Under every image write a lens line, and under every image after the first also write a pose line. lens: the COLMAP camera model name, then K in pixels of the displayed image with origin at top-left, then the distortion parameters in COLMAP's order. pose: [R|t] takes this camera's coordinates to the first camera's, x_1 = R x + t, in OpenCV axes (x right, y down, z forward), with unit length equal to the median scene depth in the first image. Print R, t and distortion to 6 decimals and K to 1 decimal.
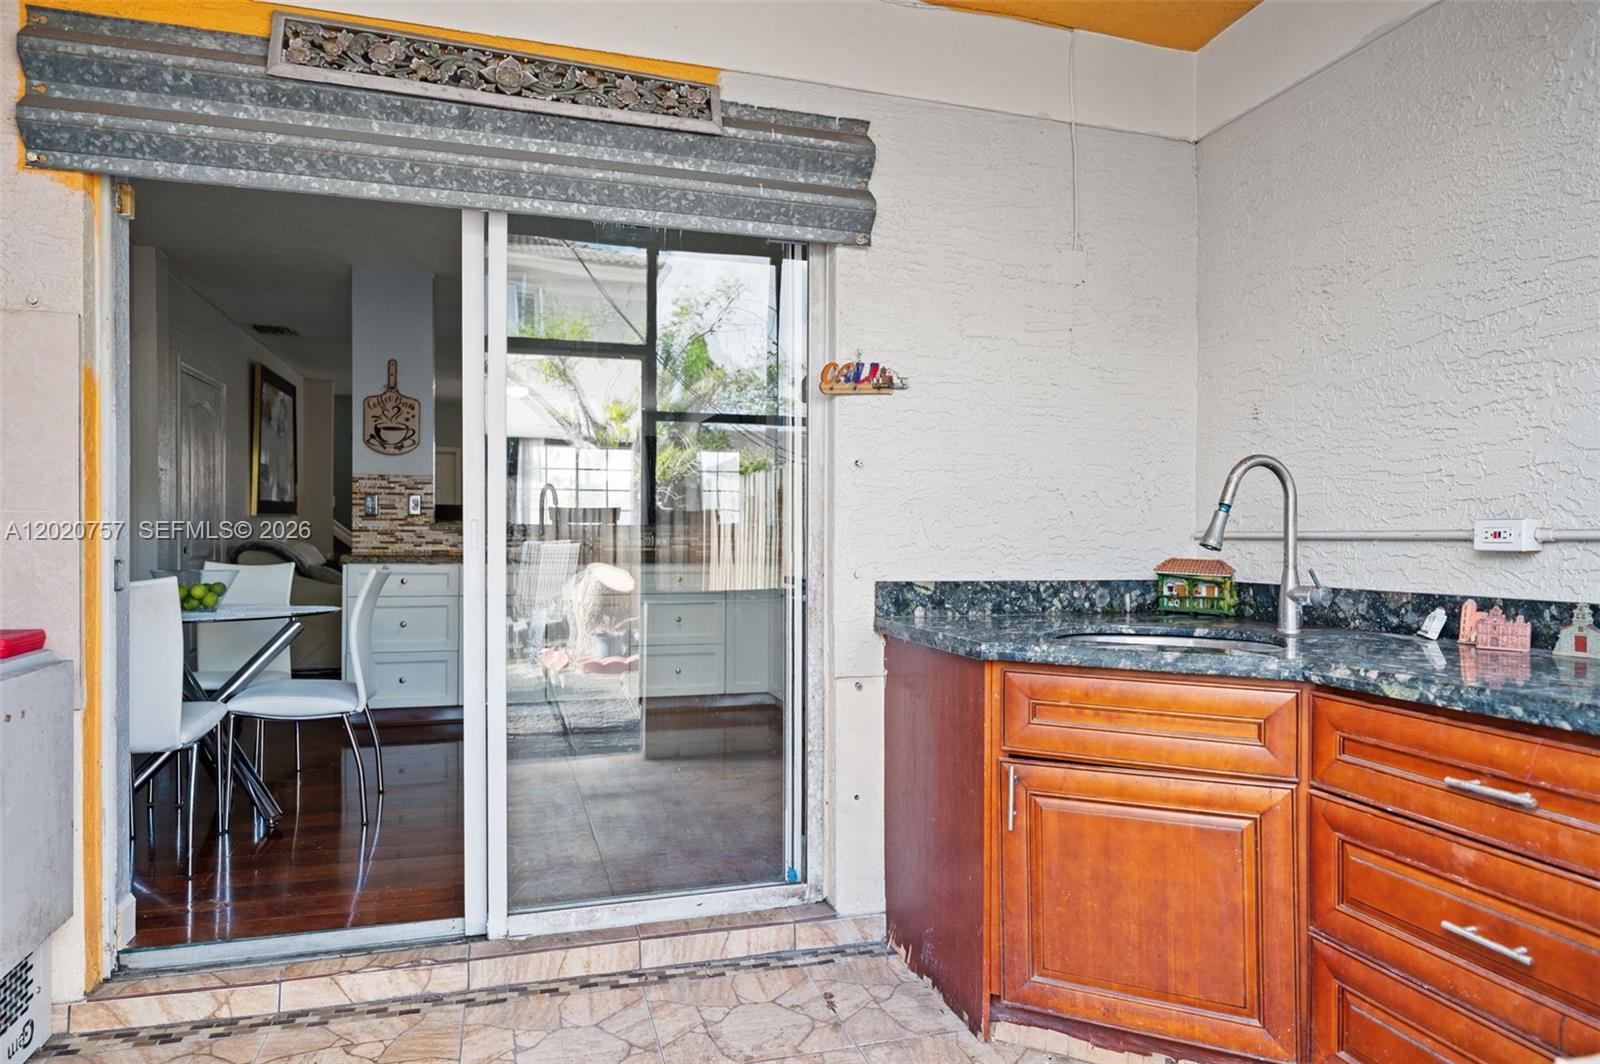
lens RADIAL K [[973.9, 0, 800.0], [0, 973.9, 532.0], [0, 0, 1]] dist [-0.002164, -0.000621]
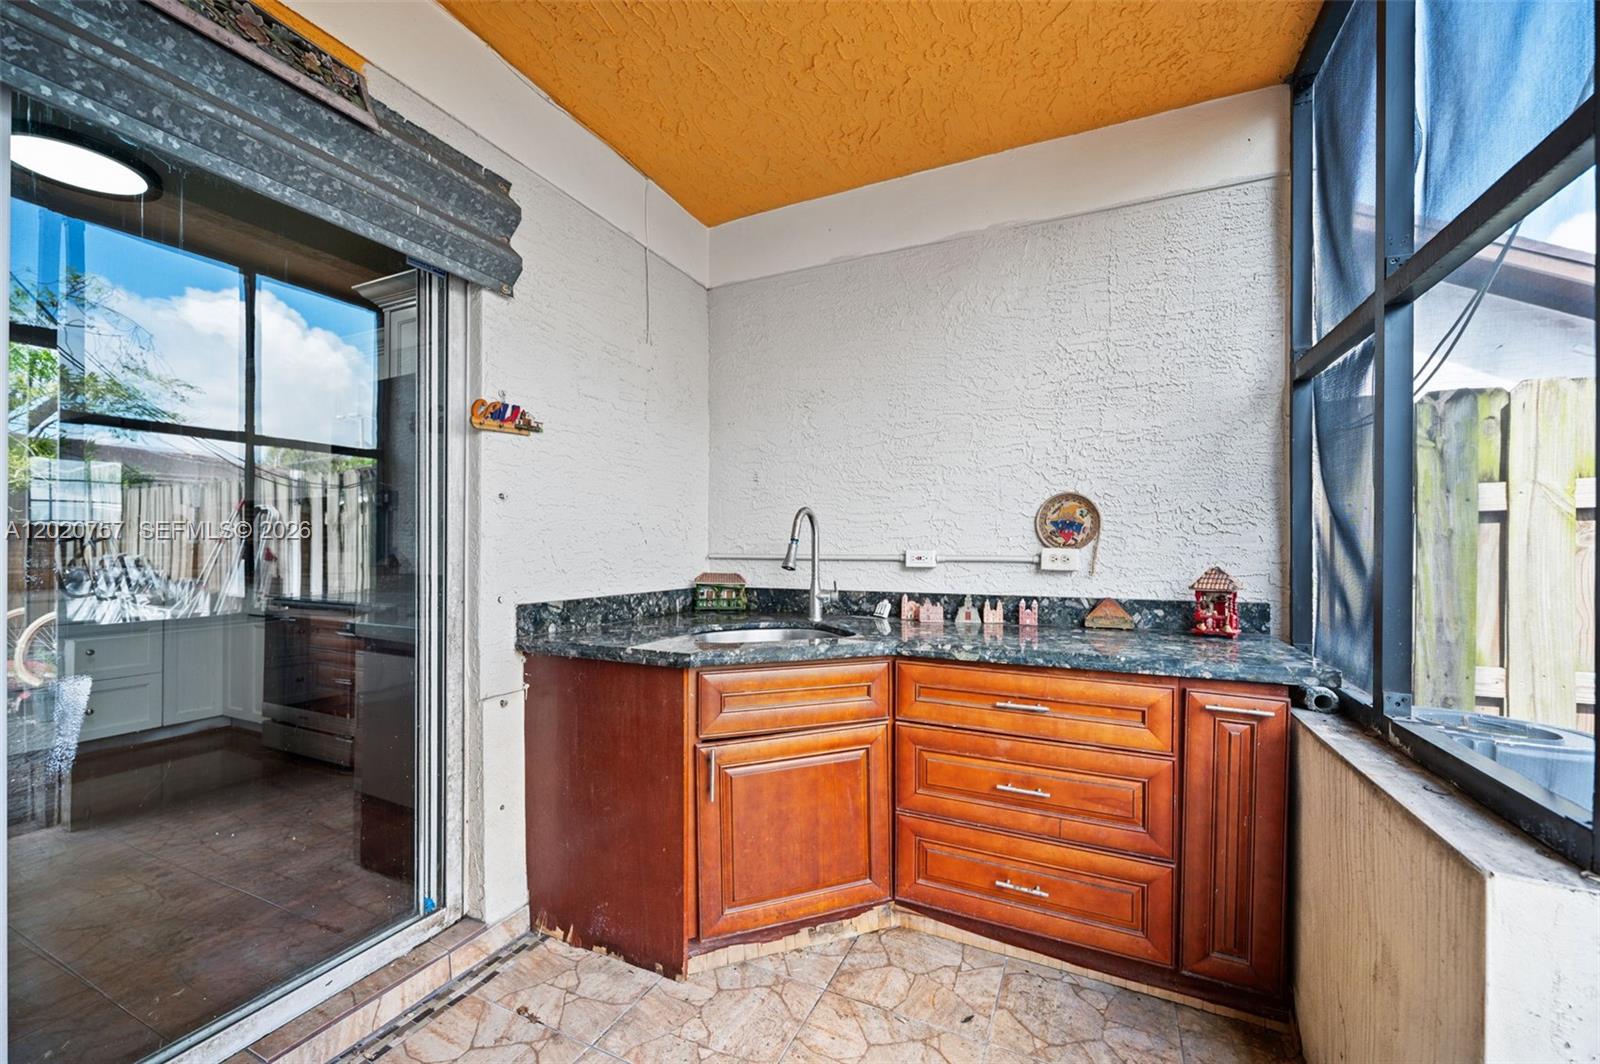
lens RADIAL K [[639.3, 0, 801.7], [0, 639.3, 539.0], [0, 0, 1]] dist [-0.000557, -0.000184]
pose [[0.665864, 0.005116, 0.746055, -0.259066], [-0.002886, 0.999987, -0.004282, -0.022168], [-0.746067, 0.000698, 0.665870, 0.296173]]
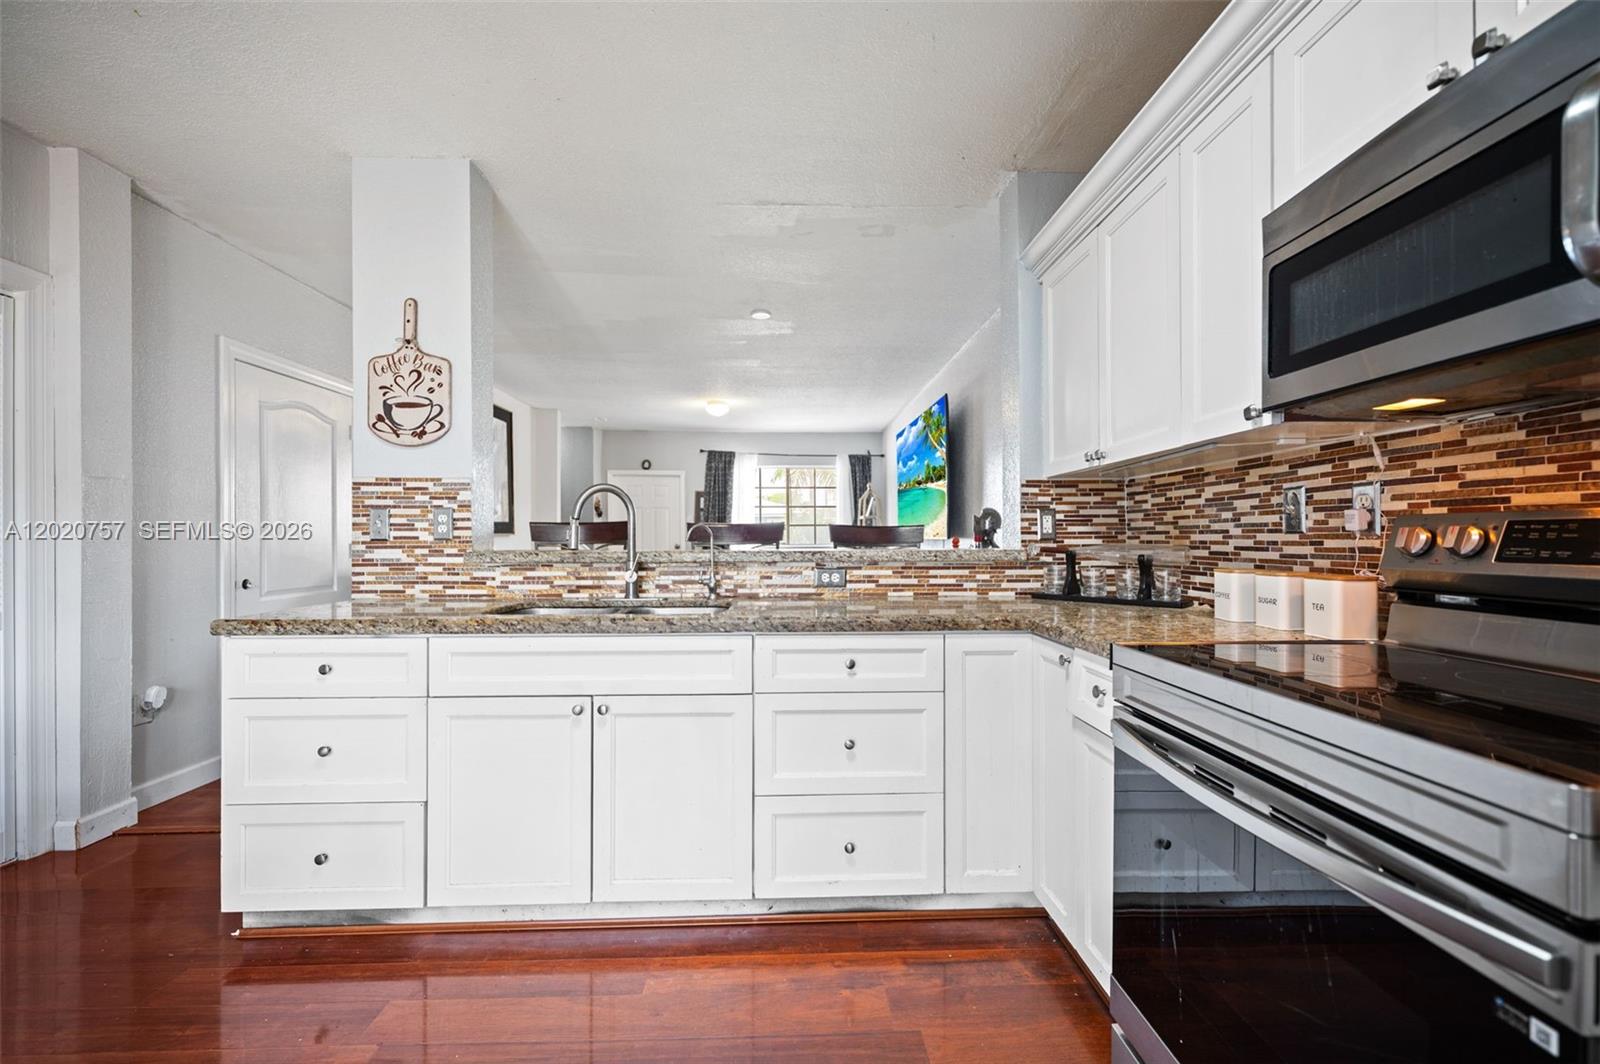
lens RADIAL K [[639.3, 0, 801.7], [0, 639.3, 539.0], [0, 0, 1]] dist [-0.000557, -0.000184]
pose [[0.967169, -0.006584, -0.254048, -0.130618], [0.006656, 0.999978, -0.000573, -0.033631], [0.254046, -0.001137, 0.967191, 1.370418]]
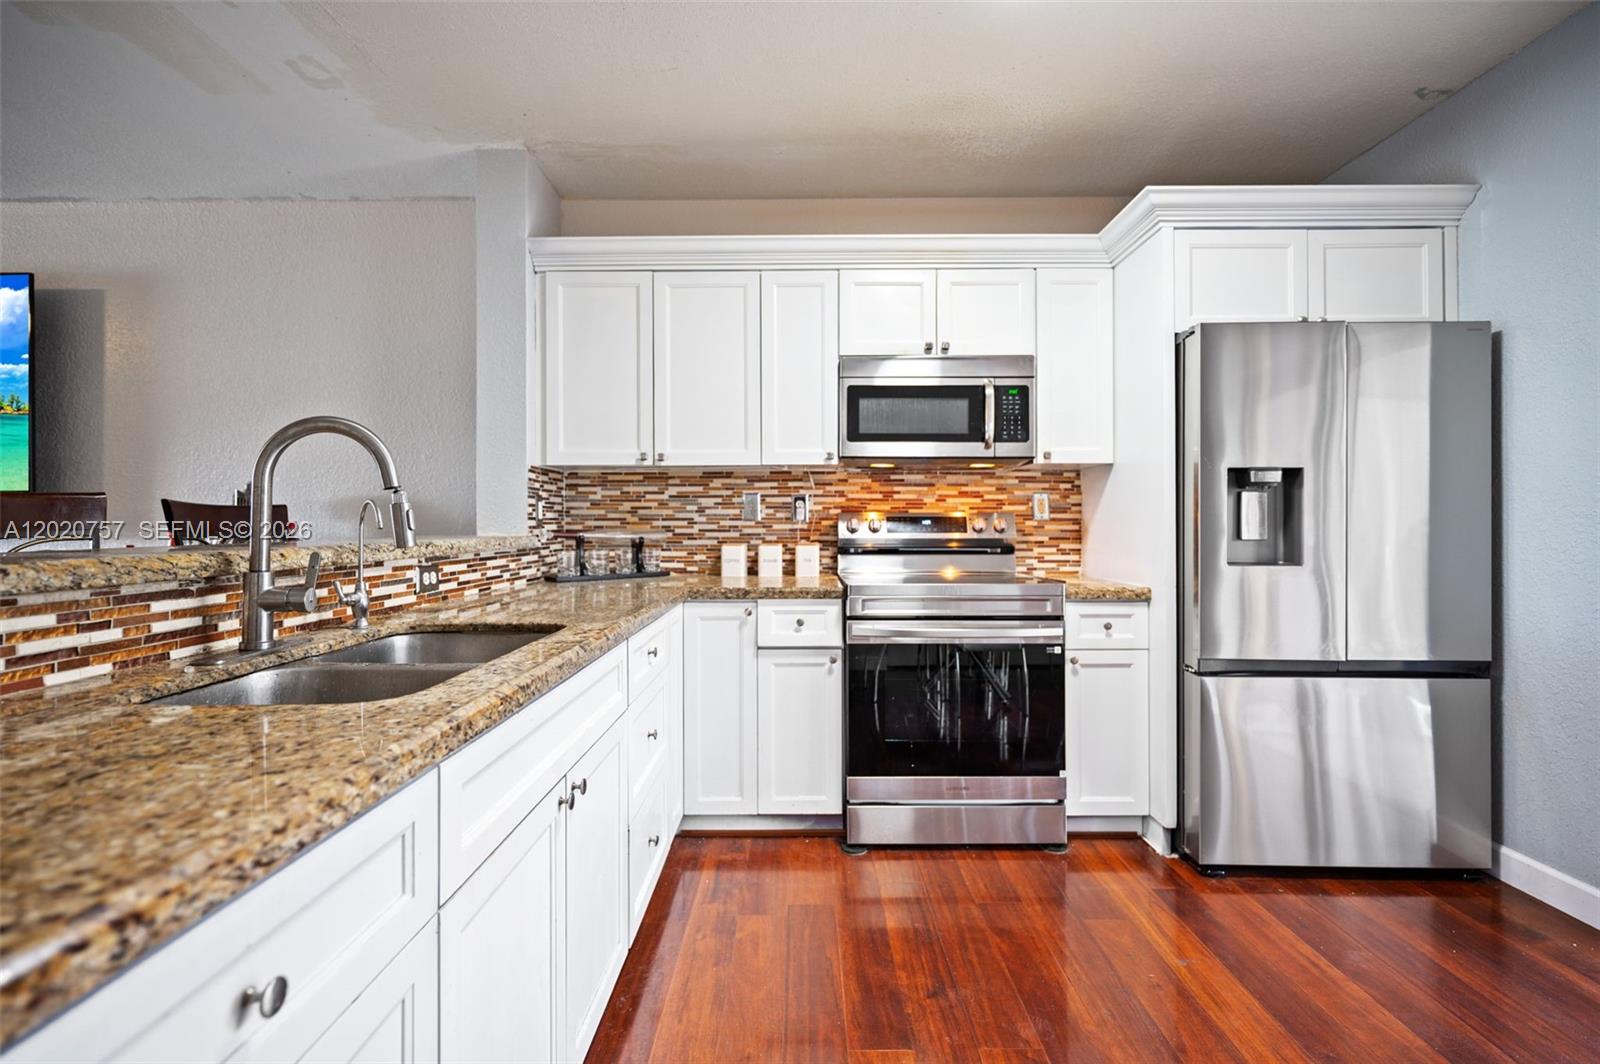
lens RADIAL K [[715.3, 0, 800.0], [0, 715.3, 532.0], [0, 0, 1]] dist [-0.000999, -0.000188]
pose [[0.293766, -0.017432, 0.955718, -0.907101], [0.002848, 0.999845, 0.017361, -0.038094], [-0.955873, -0.002378, 0.293771, 1.673909]]
